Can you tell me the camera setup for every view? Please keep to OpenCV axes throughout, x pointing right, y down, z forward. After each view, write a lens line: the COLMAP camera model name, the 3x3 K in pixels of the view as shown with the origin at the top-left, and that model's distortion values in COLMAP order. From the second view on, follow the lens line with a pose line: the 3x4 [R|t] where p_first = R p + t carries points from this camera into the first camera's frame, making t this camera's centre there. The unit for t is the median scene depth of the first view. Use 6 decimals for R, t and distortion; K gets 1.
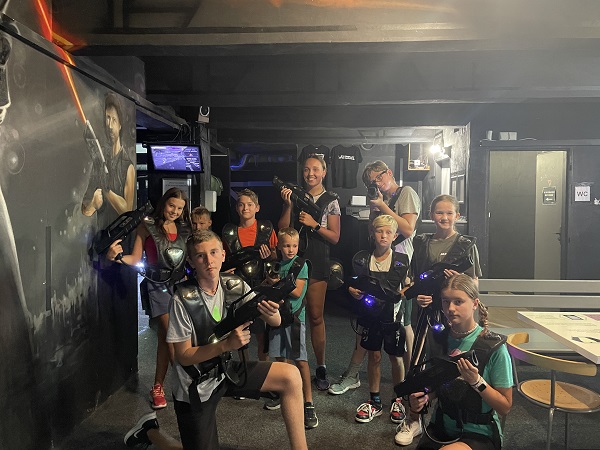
lens RADIAL K [[445.8, 0, 300.3], [0, 445.8, 199.4], [0, 0, 1]] dist [0.091021, -0.122065]
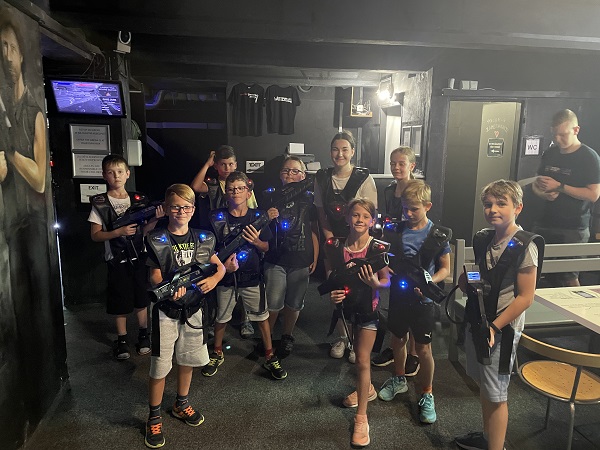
lens RADIAL K [[445.8, 0, 300.3], [0, 445.8, 199.4], [0, 0, 1]] dist [0.091021, -0.122065]
pose [[0.974432, -0.020632, 0.223735, -0.094326], [-0.011758, 0.989728, 0.142478, -0.033213], [-0.224377, -0.141466, 0.964180, 0.133646]]
